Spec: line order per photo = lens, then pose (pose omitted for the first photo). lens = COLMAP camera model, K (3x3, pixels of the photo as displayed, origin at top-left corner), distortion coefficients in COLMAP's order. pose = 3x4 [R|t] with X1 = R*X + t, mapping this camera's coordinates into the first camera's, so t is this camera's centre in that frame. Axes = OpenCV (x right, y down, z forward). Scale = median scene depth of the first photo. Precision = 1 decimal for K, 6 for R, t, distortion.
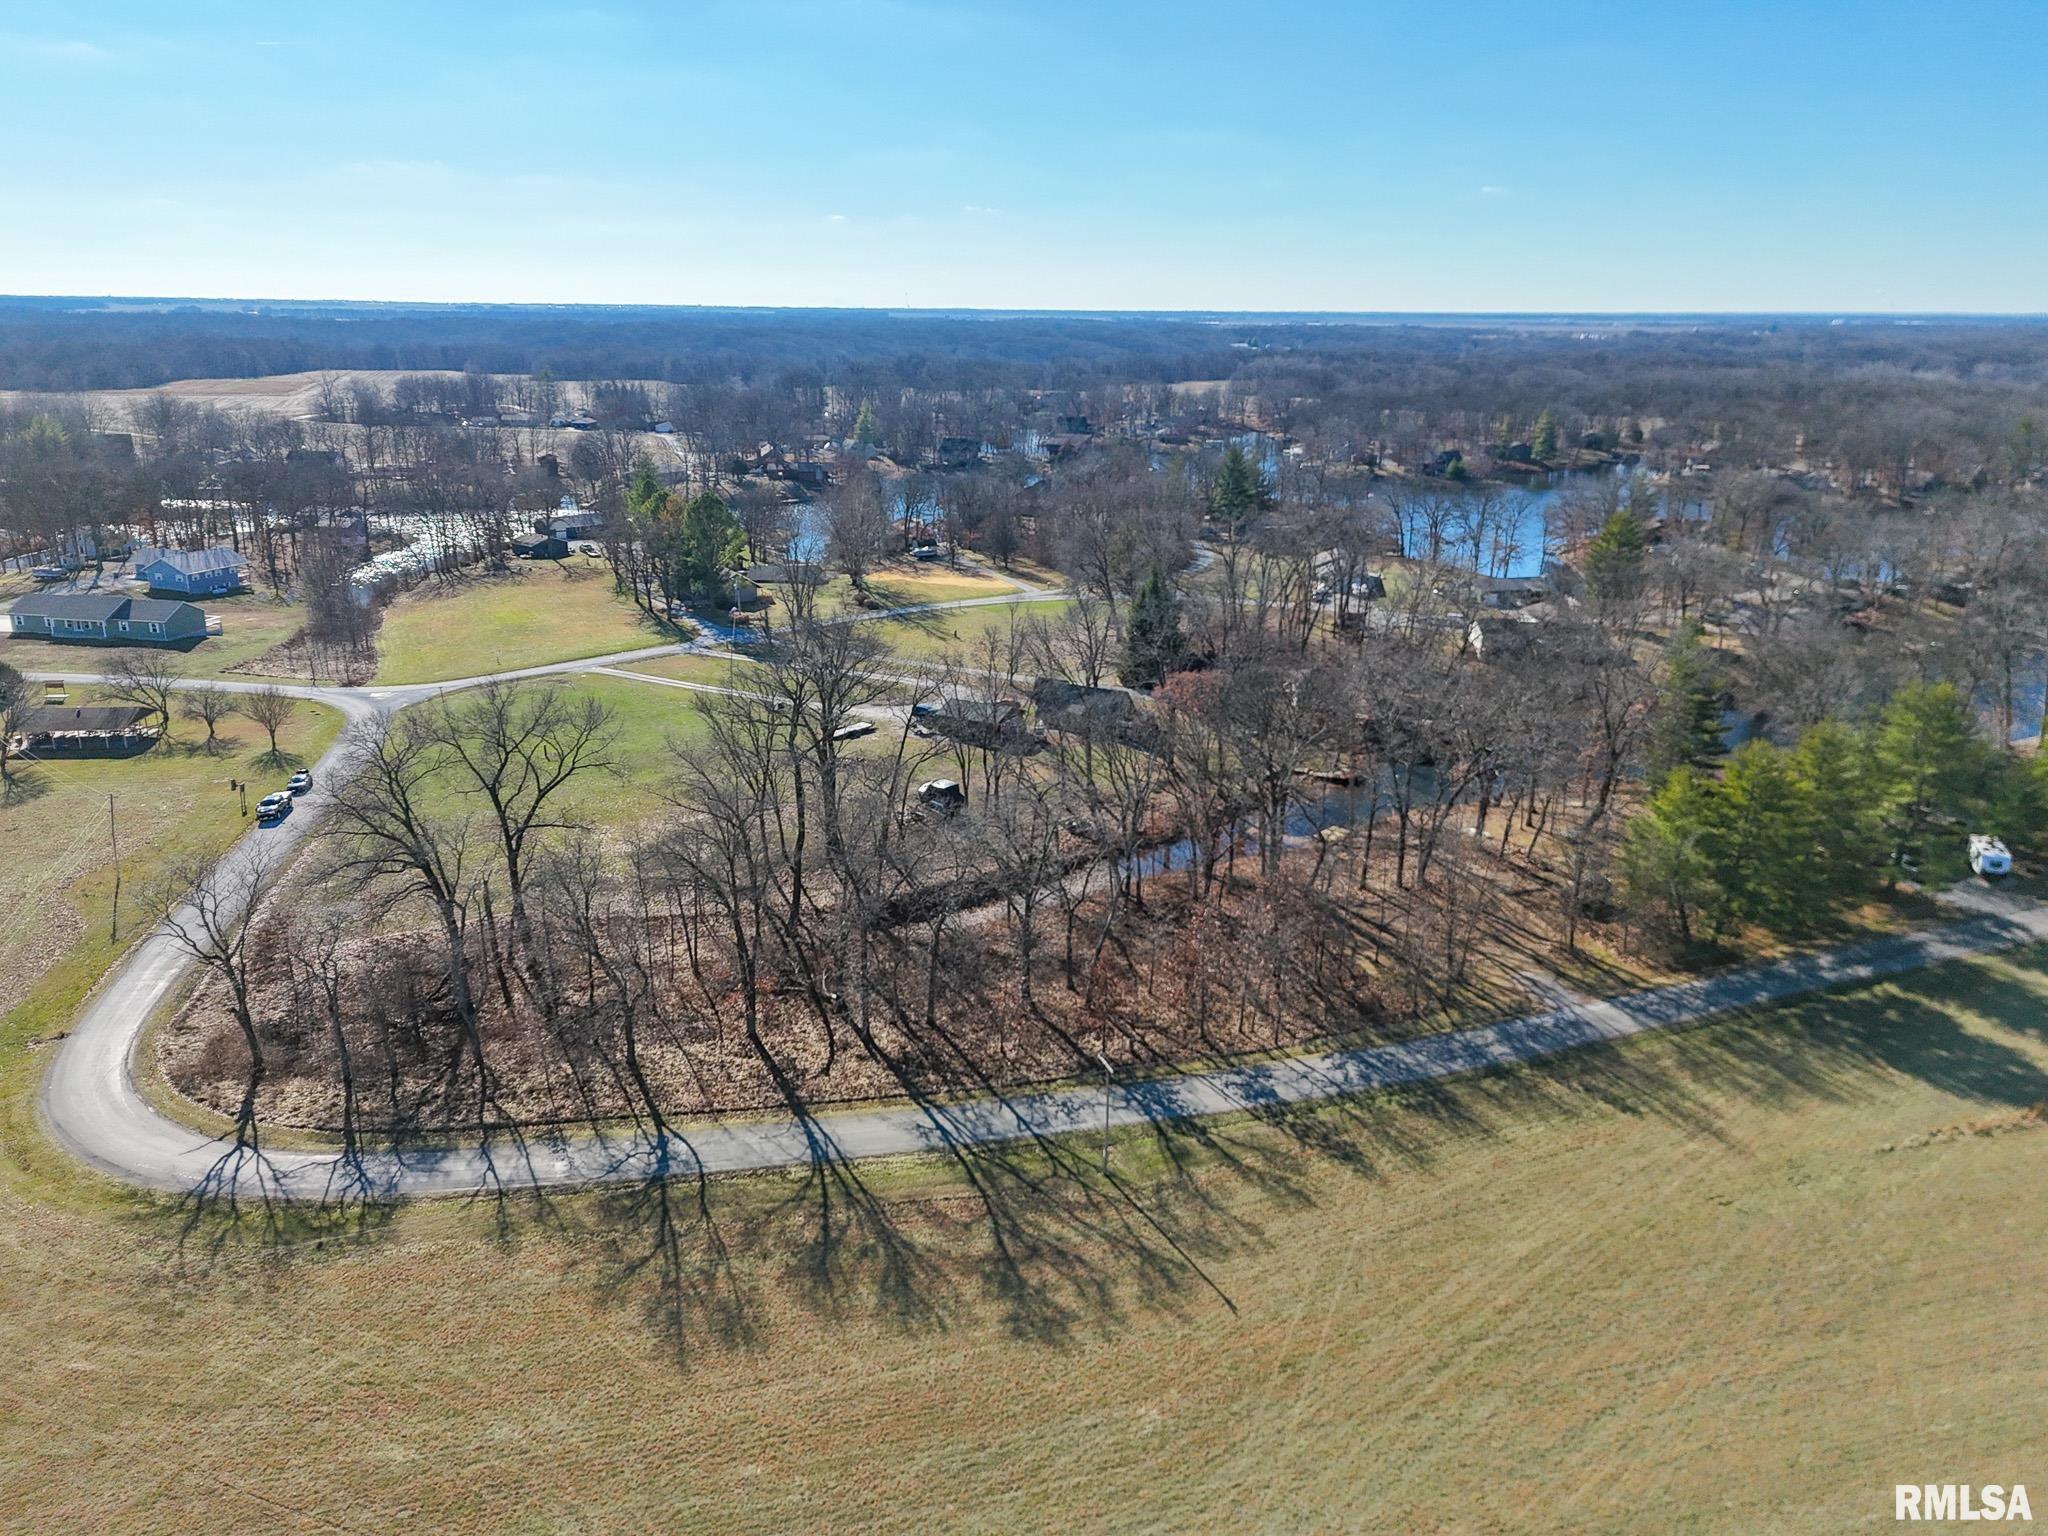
lens RADIAL K [[1510.1, 0, 1007.5], [0, 1510.1, 761.6], [0, 0, 1]] dist [0.058969, -0.050498]
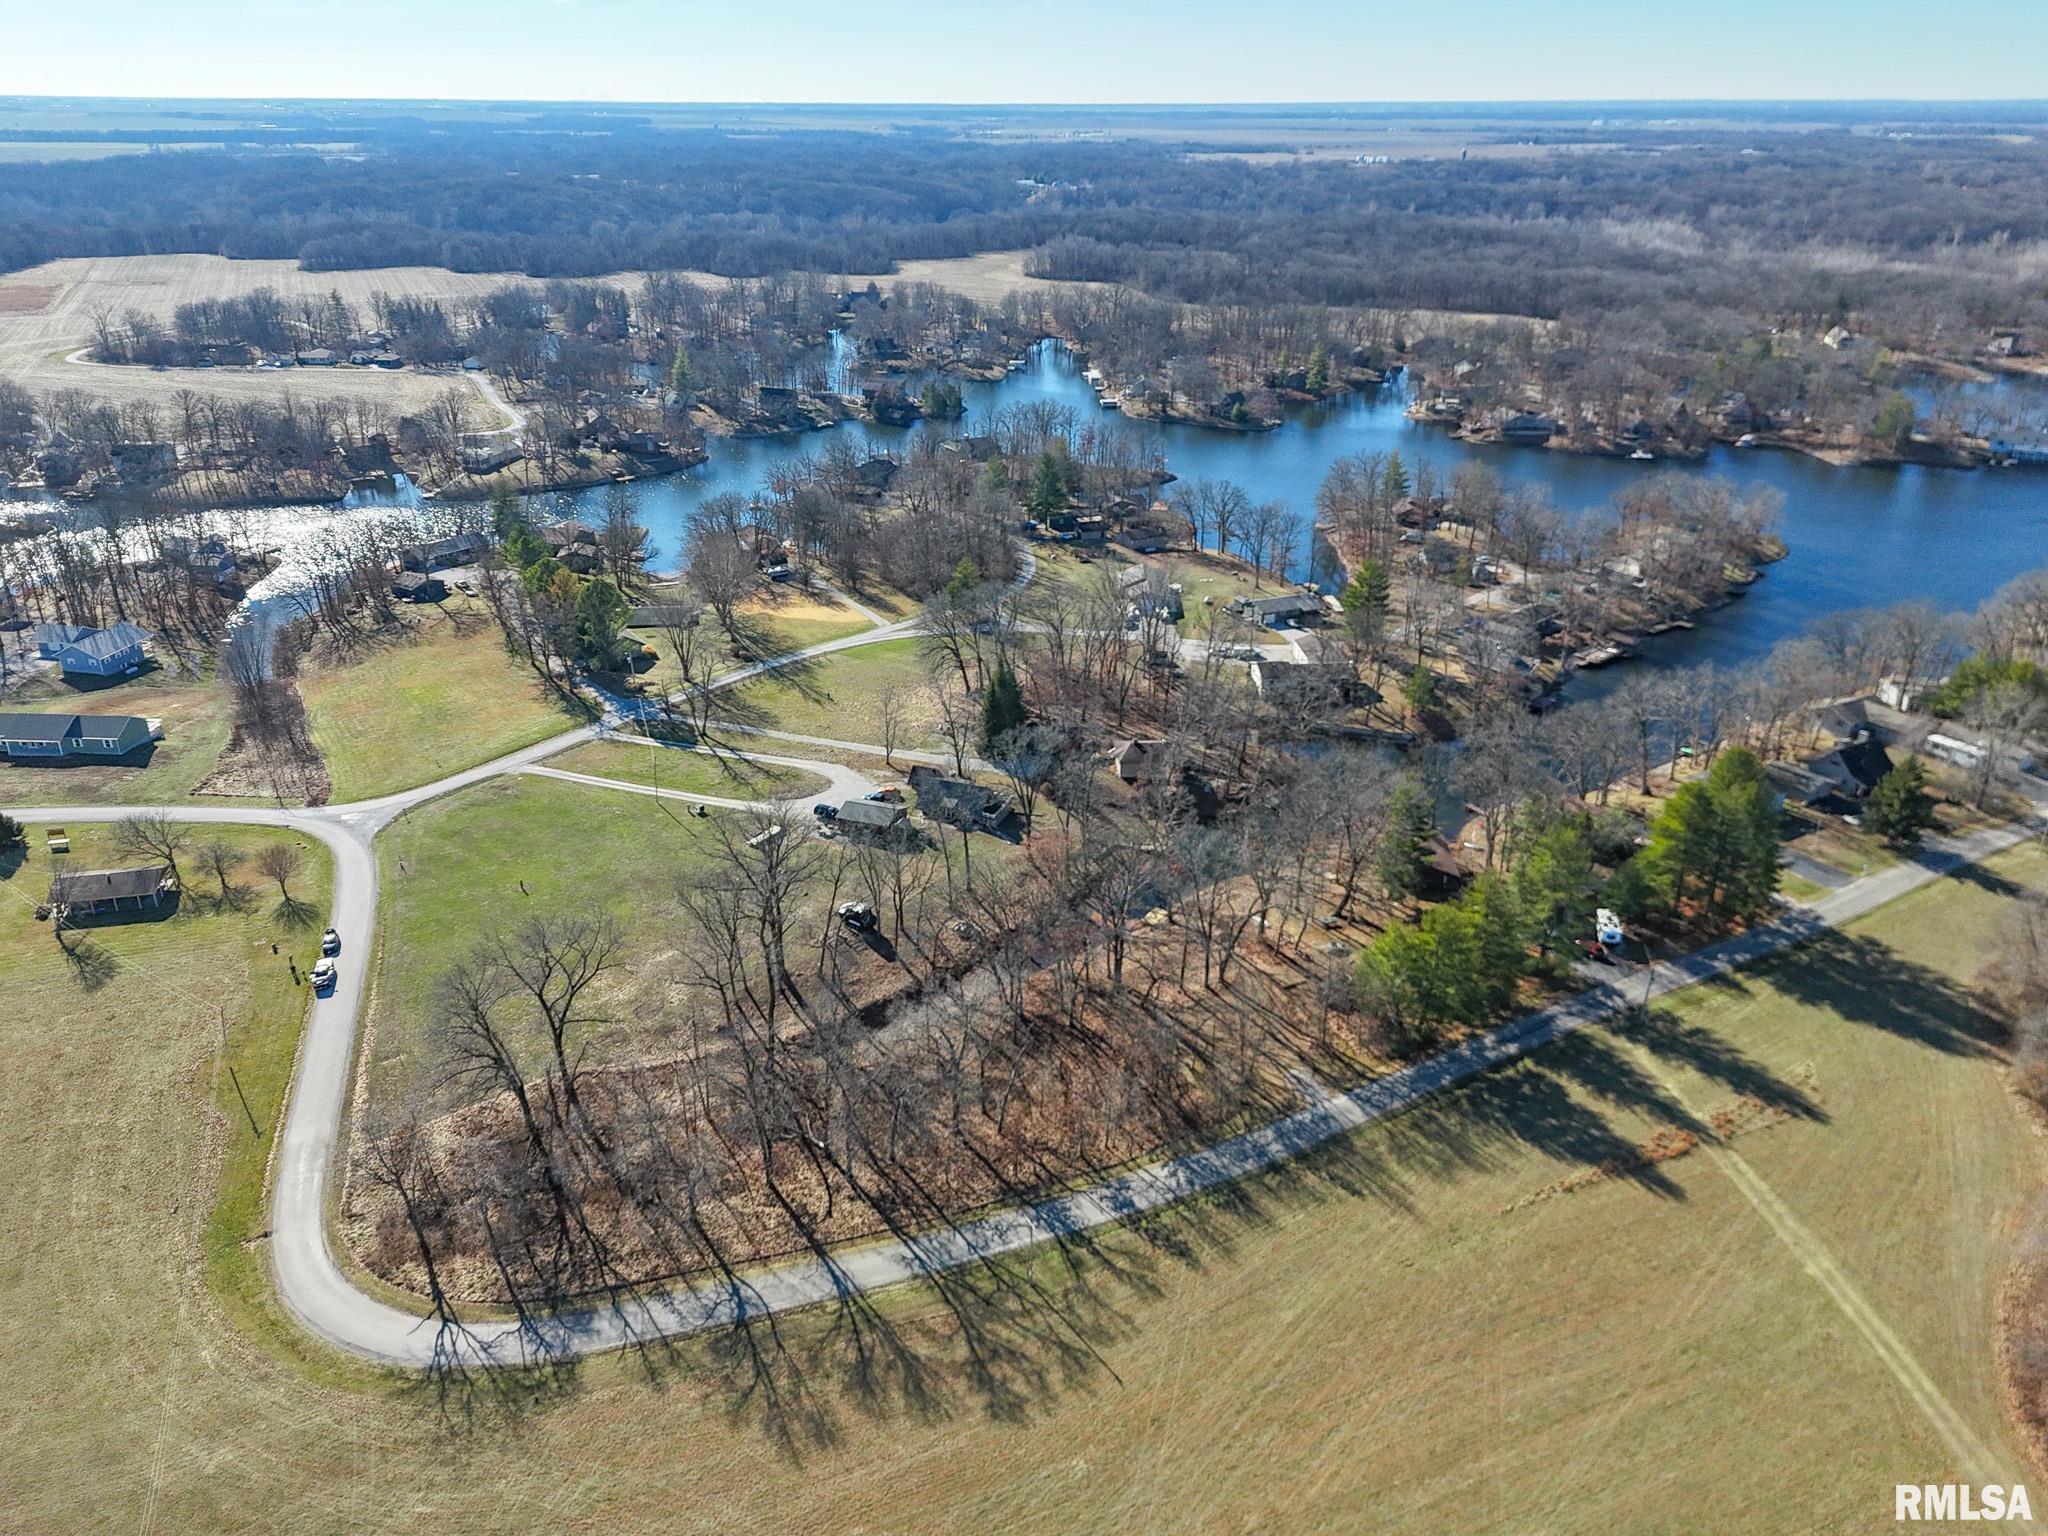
lens RADIAL K [[1510.1, 0, 1005.4], [0, 1510.1, 761.9], [0, 0, 1]] dist [0.058969, -0.050498]
pose [[0.990615, -0.064021, 0.120765, -0.101823], [0.049453, 0.991542, 0.119996, -0.395690], [-0.127425, -0.112898, 0.985402, -0.415620]]
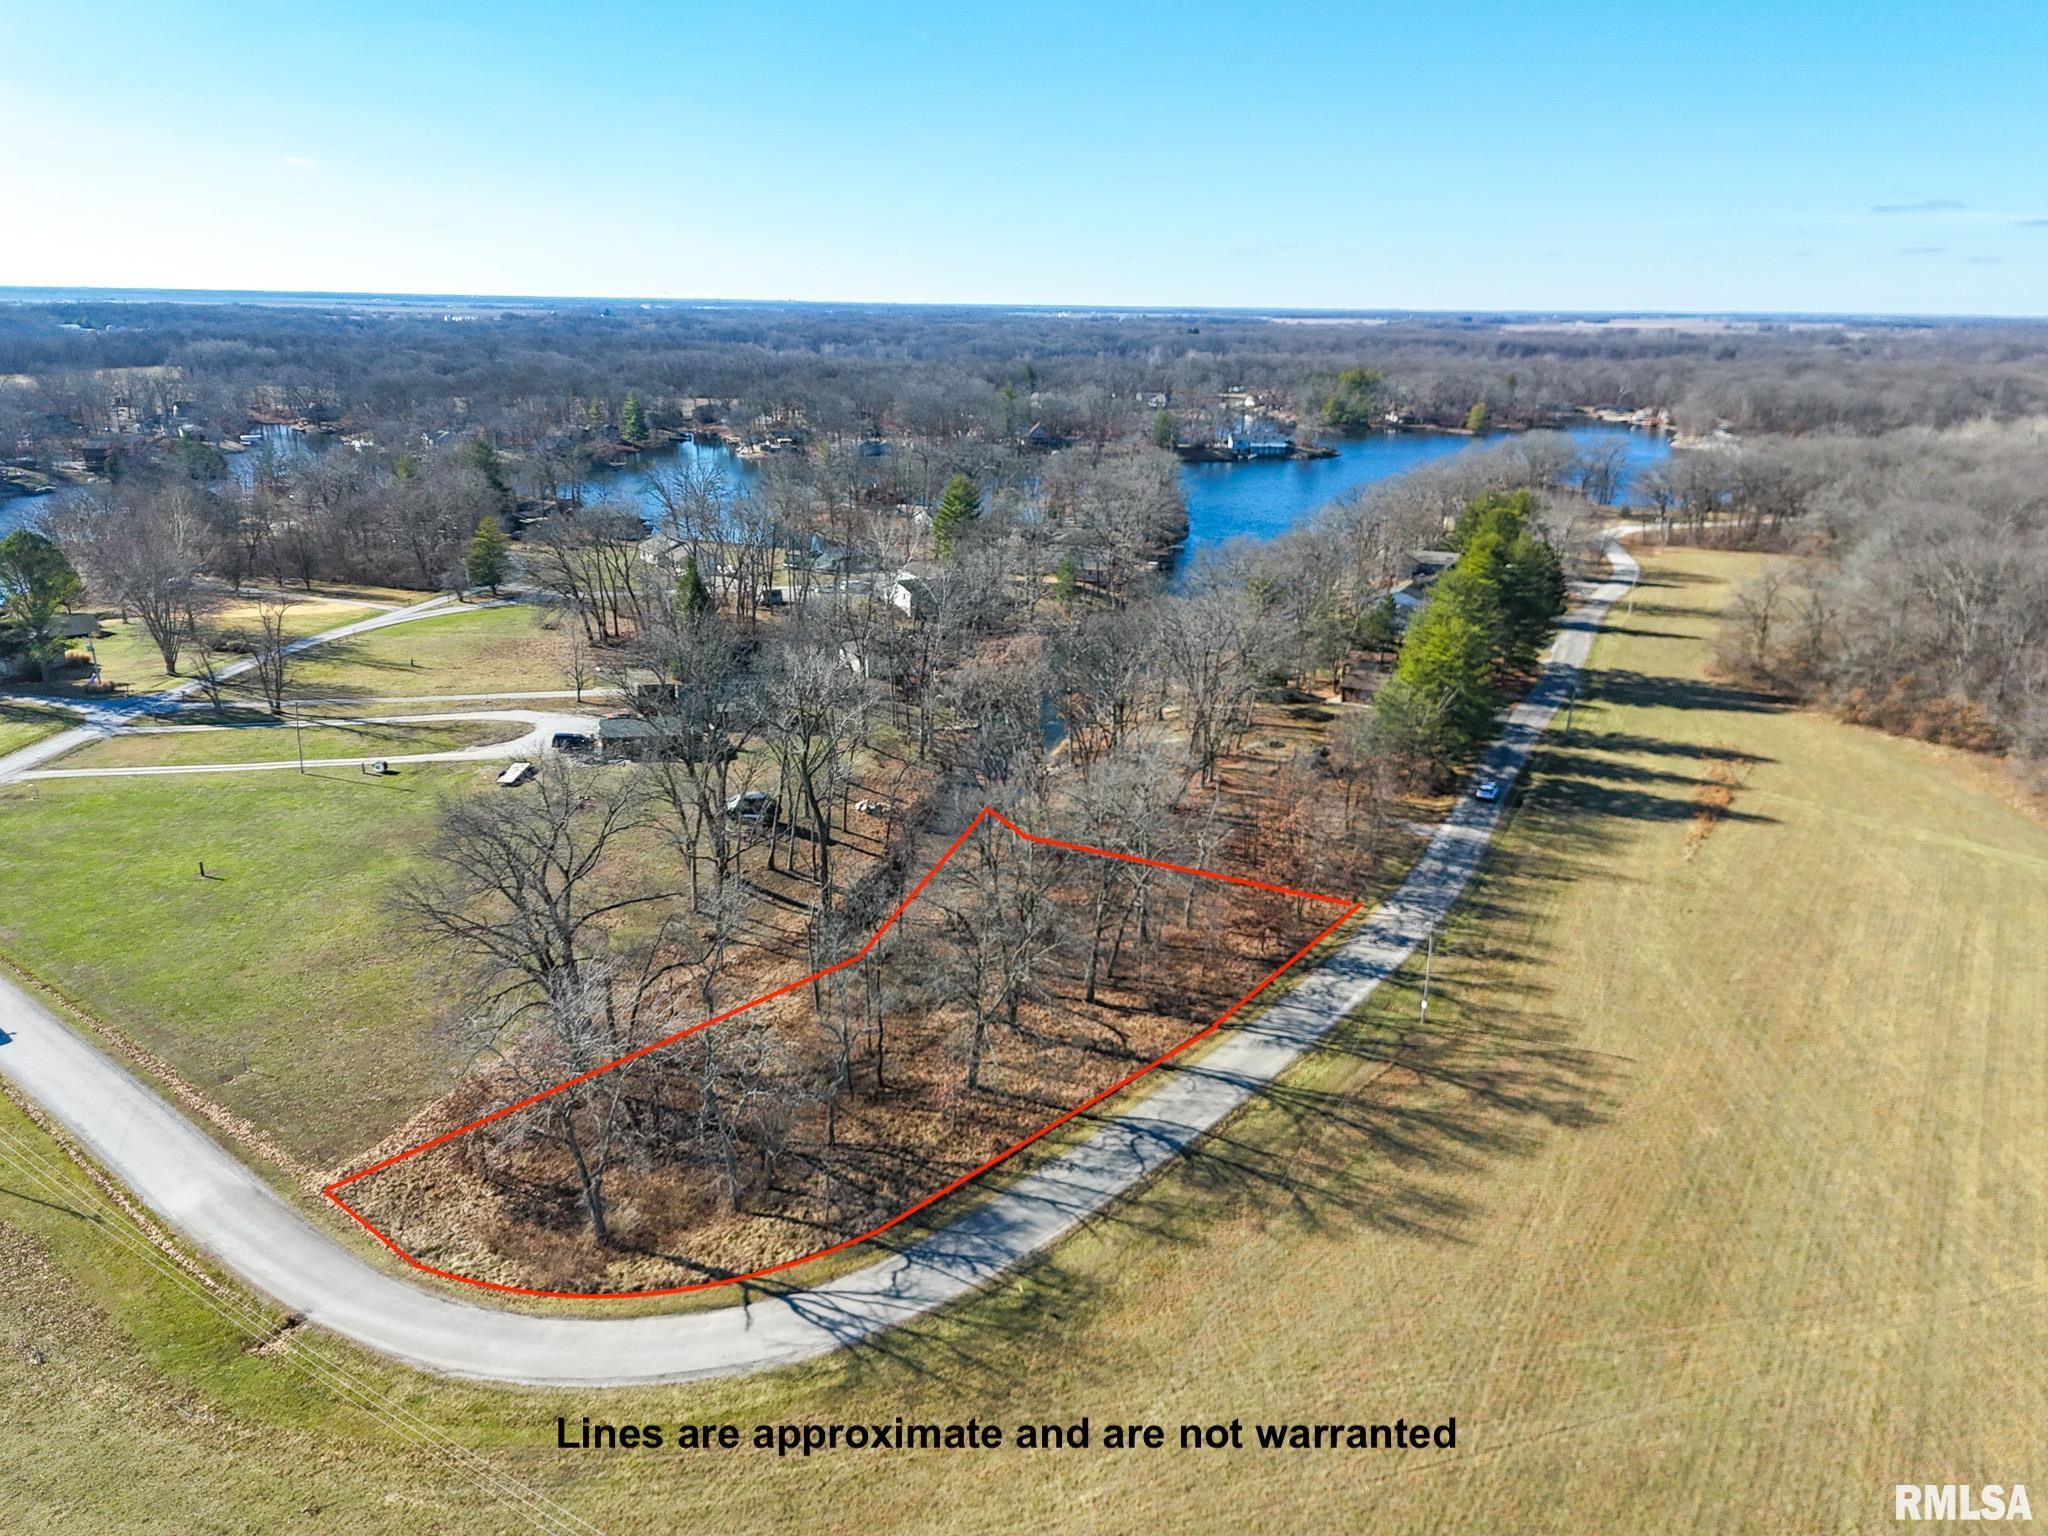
lens RADIAL K [[1510.1, 0, 1019.3], [0, 1510.1, 772.3], [0, 0, 1]] dist [0.058969, -0.050498]
pose [[0.750556, -0.194230, 0.631618, -0.807478], [0.182967, 0.979541, 0.083799, -0.076288], [-0.634972, 0.052670, 0.770738, 0.225458]]
